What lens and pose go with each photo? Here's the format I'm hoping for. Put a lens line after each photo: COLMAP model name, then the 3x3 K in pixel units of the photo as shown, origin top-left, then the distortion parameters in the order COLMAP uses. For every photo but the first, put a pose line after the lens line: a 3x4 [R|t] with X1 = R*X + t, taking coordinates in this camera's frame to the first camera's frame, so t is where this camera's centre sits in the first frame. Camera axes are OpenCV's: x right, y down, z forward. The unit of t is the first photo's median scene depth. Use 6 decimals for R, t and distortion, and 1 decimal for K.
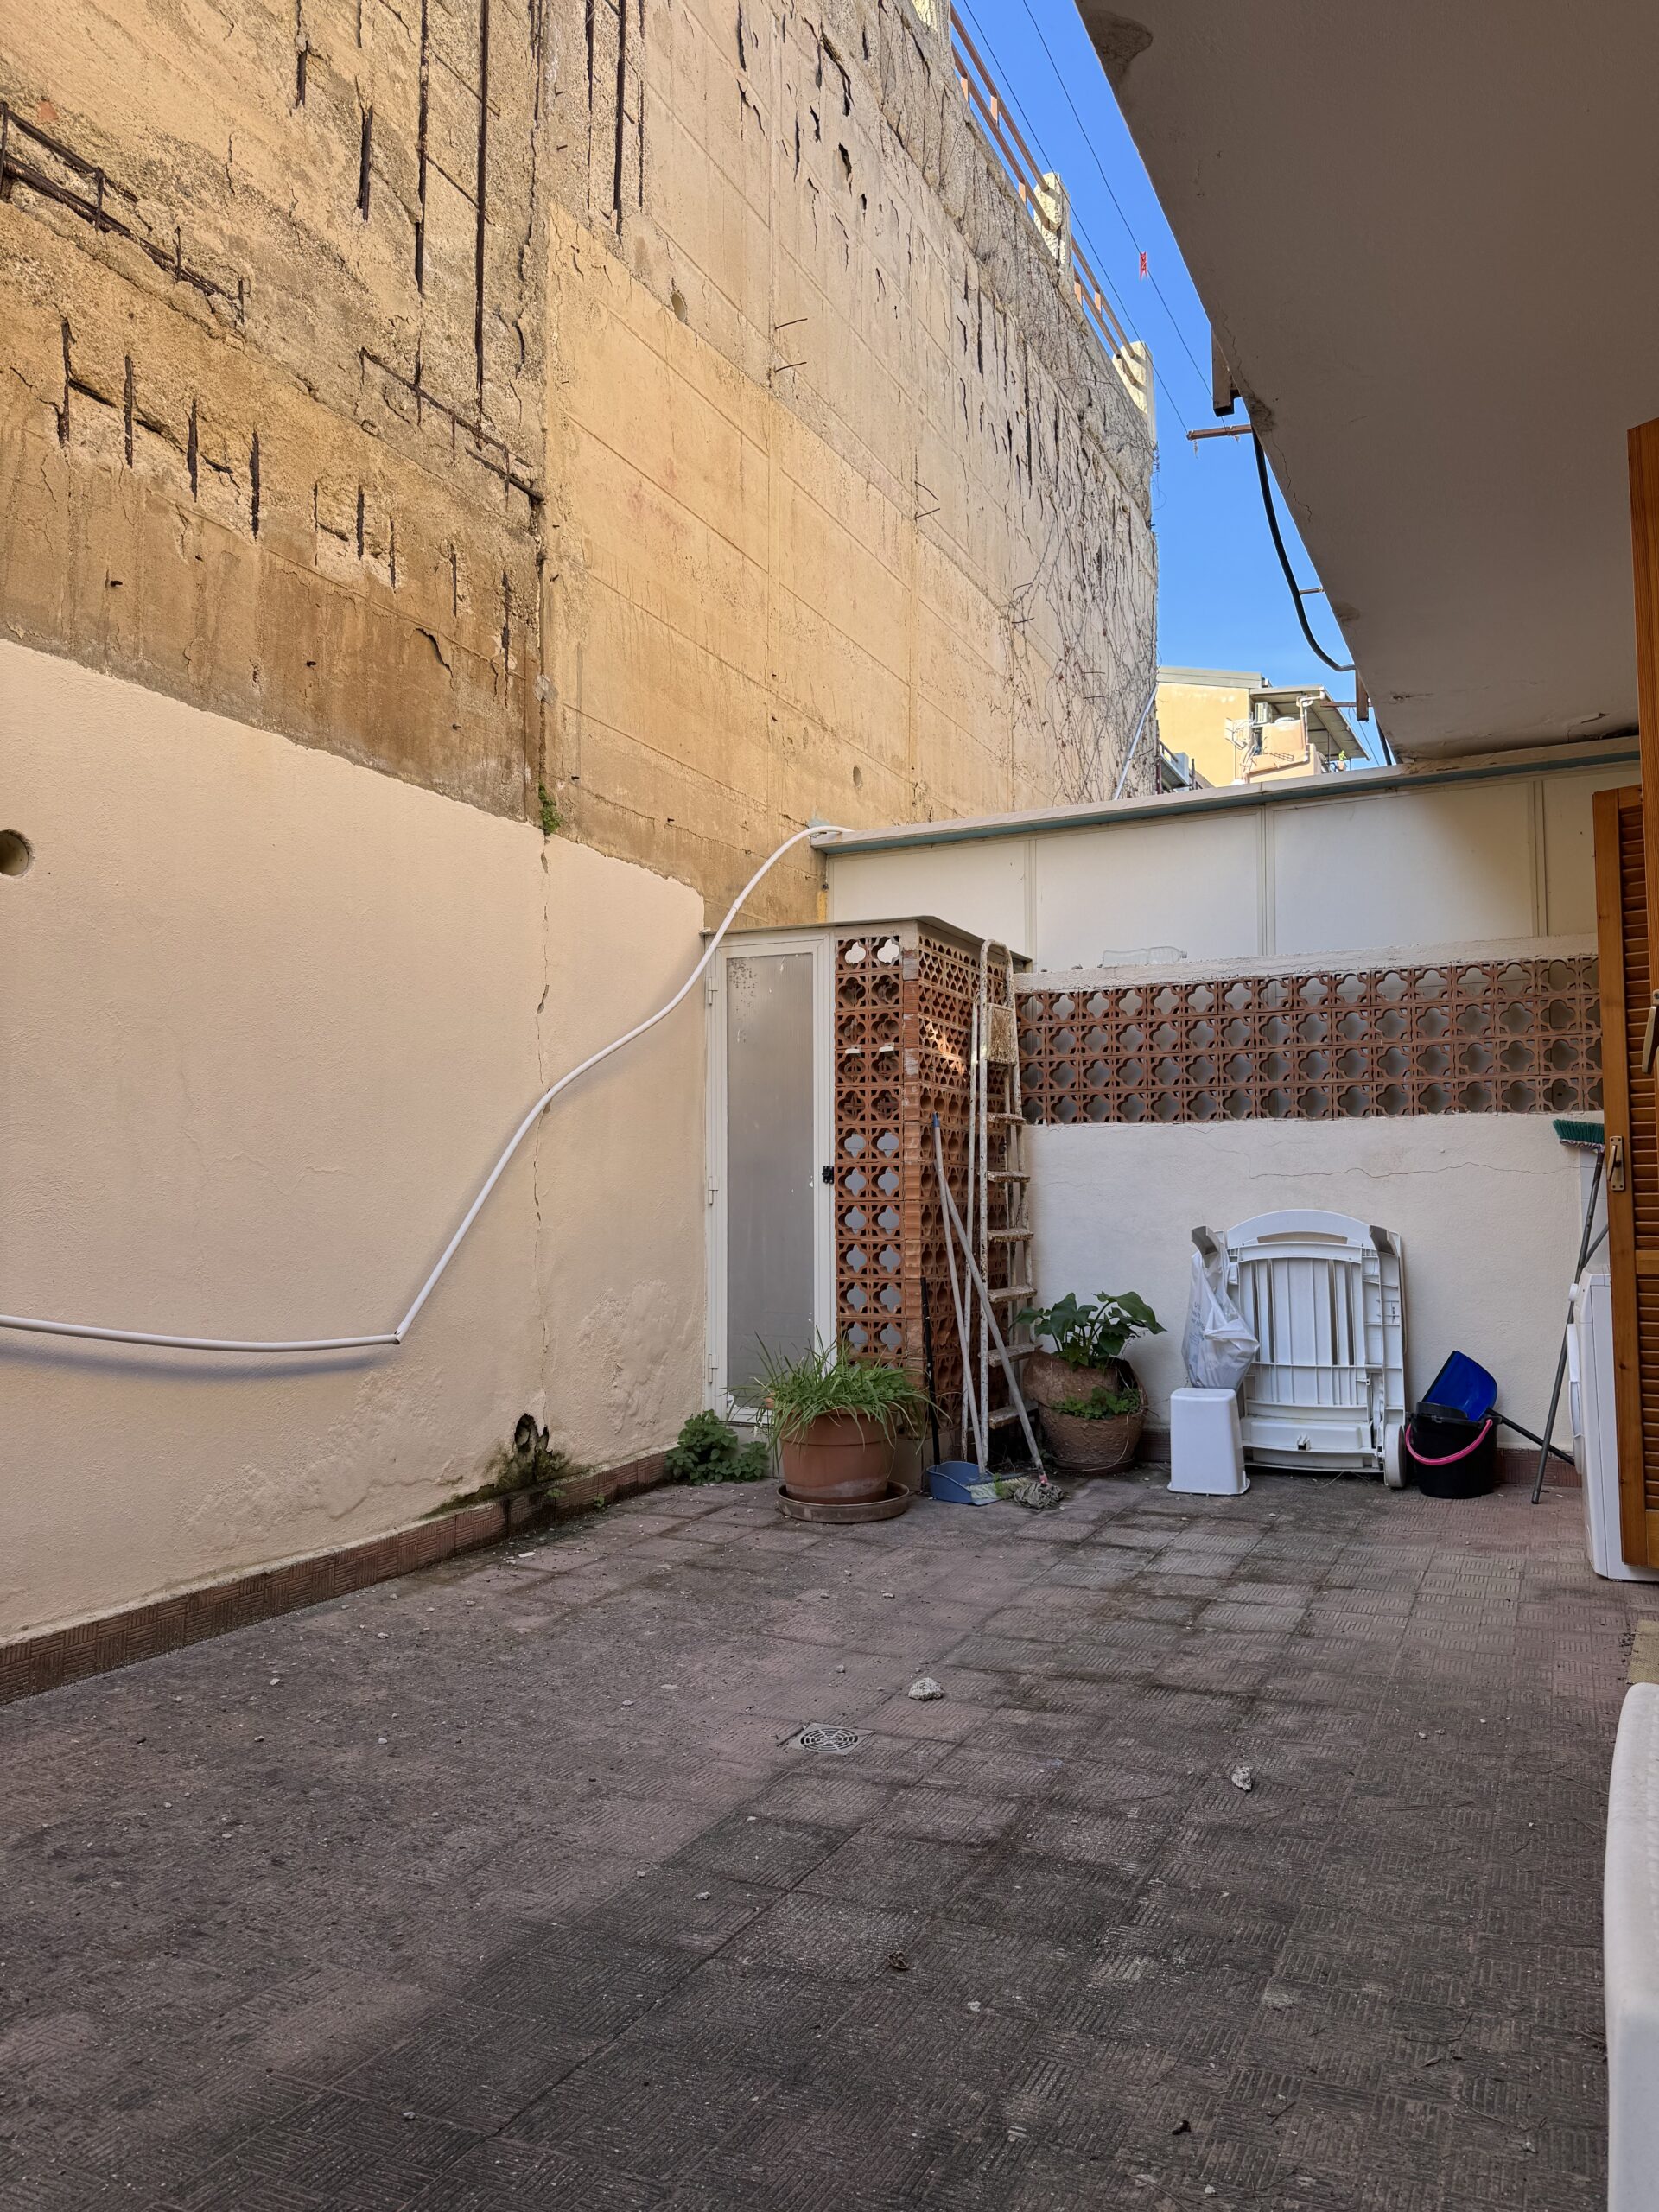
lens RADIAL K [[1559.7, 0, 824.9], [0, 1559.7, 1117.5], [0, 0, 1]] dist [0.060869, -0.085606]
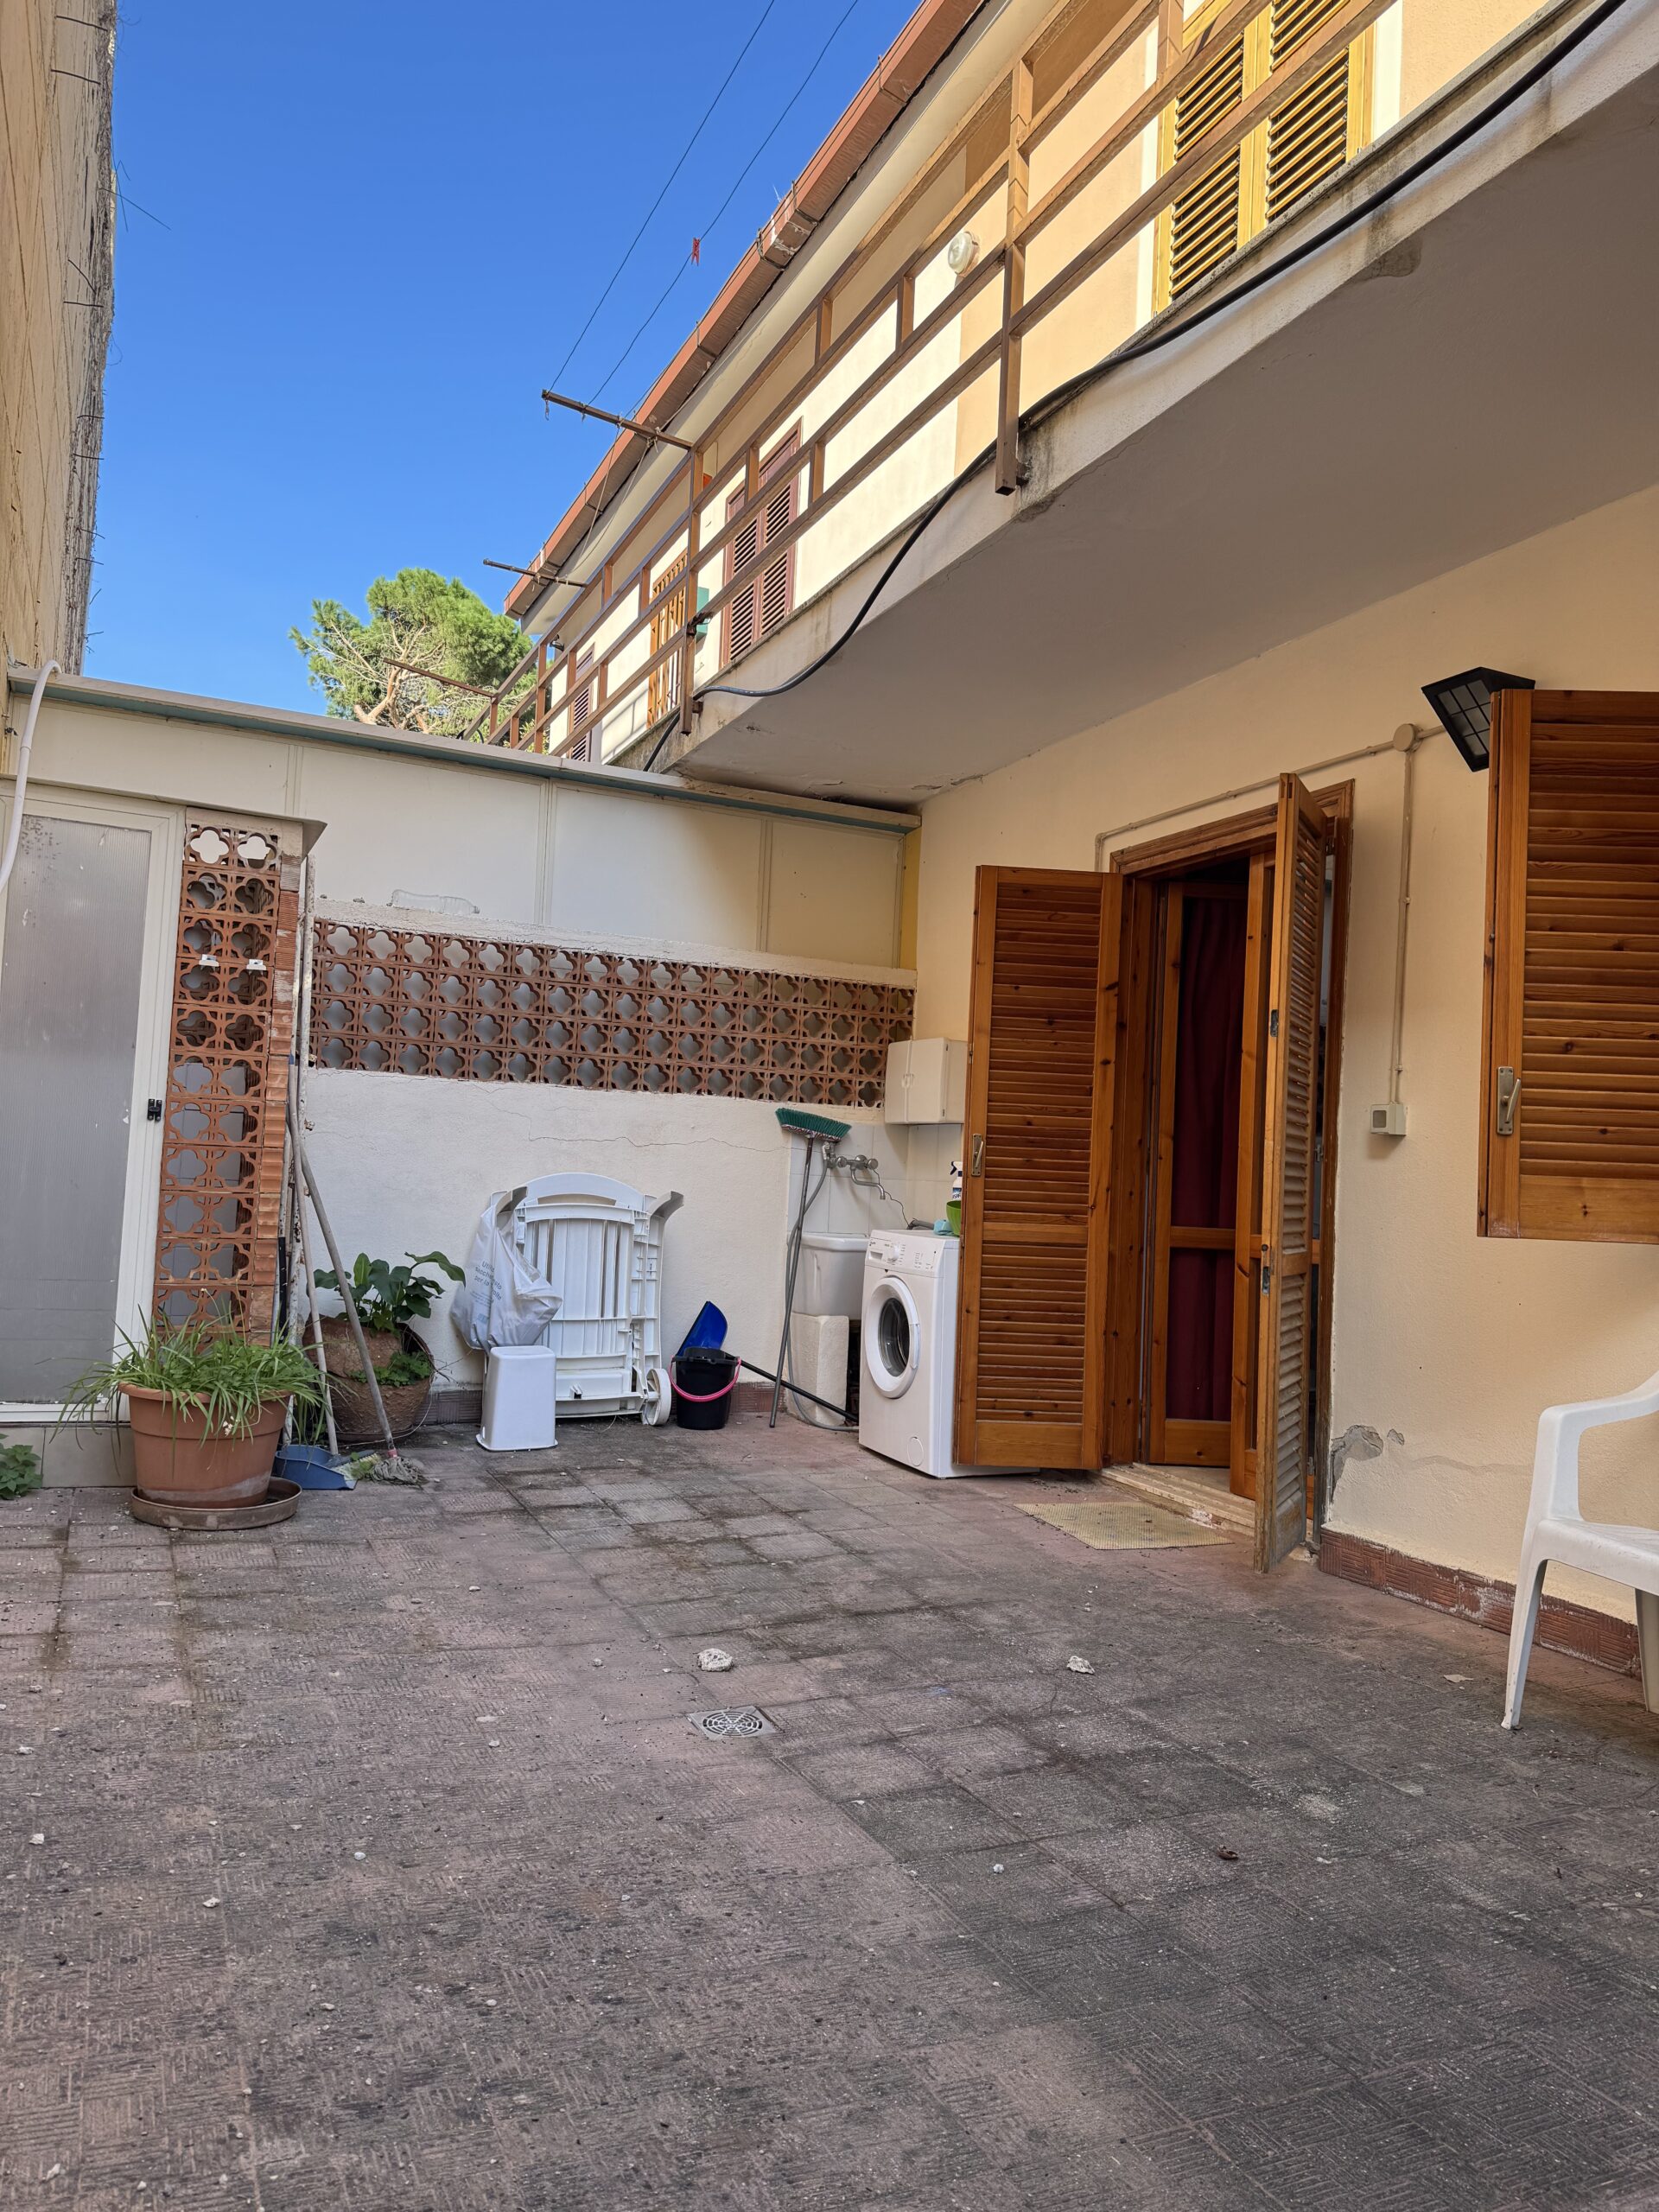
lens RADIAL K [[1559.7, 0, 824.9], [0, 1559.7, 1117.5], [0, 0, 1]] dist [0.060869, -0.085606]
pose [[0.638086, 0.068397, 0.766921, -0.710770], [-0.097071, 0.995245, -0.007995, 0.024286], [-0.763822, -0.069344, 0.641691, 0.348241]]
